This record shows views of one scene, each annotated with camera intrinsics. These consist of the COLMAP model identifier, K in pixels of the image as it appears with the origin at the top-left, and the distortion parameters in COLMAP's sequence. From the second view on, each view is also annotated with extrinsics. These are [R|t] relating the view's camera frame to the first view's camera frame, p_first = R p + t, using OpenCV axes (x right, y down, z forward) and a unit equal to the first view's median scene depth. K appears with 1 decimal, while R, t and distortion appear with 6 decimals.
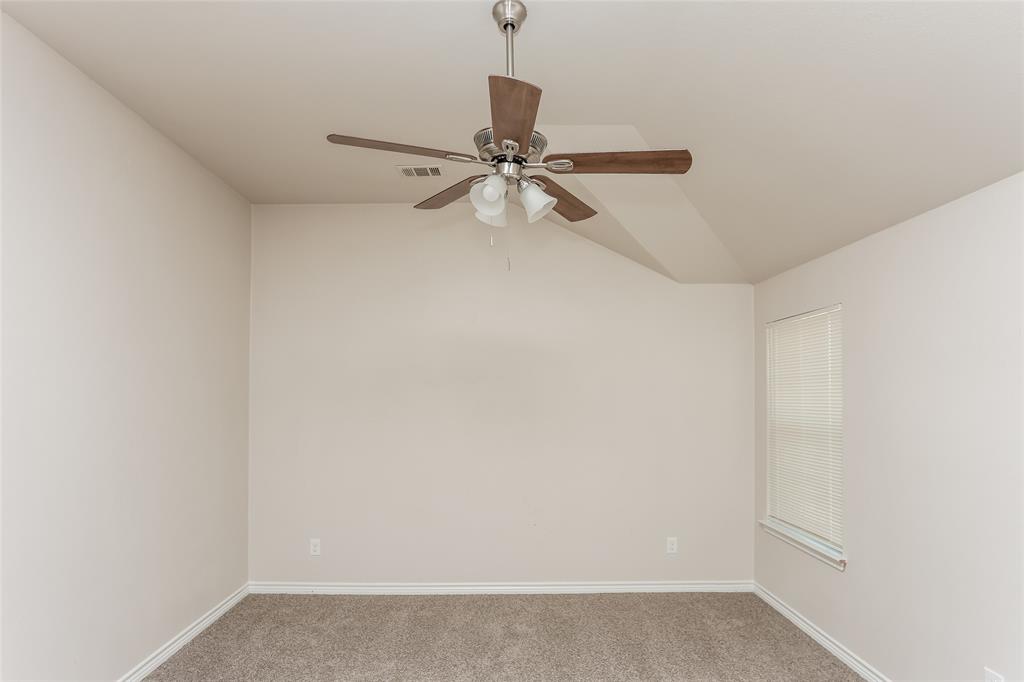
lens RADIAL K [[555.0, 0, 495.7], [0, 555.0, 375.4], [0, 0, 1]] dist [-0.024275, 0.009048]
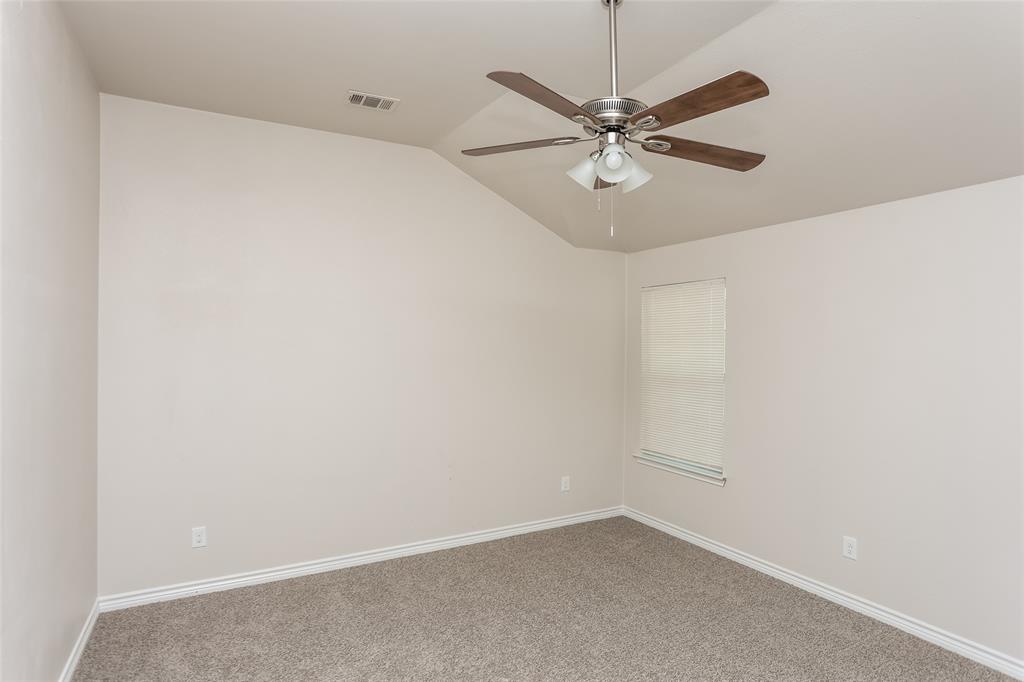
lens RADIAL K [[555.0, 0, 514.3], [0, 555.0, 336.7], [0, 0, 1]] dist [-0.024275, 0.009048]
pose [[0.875663, 0.008800, 0.482842, -0.331234], [-0.020544, 0.999608, 0.019039, -0.008093], [-0.482485, -0.026591, 0.875500, 0.084796]]
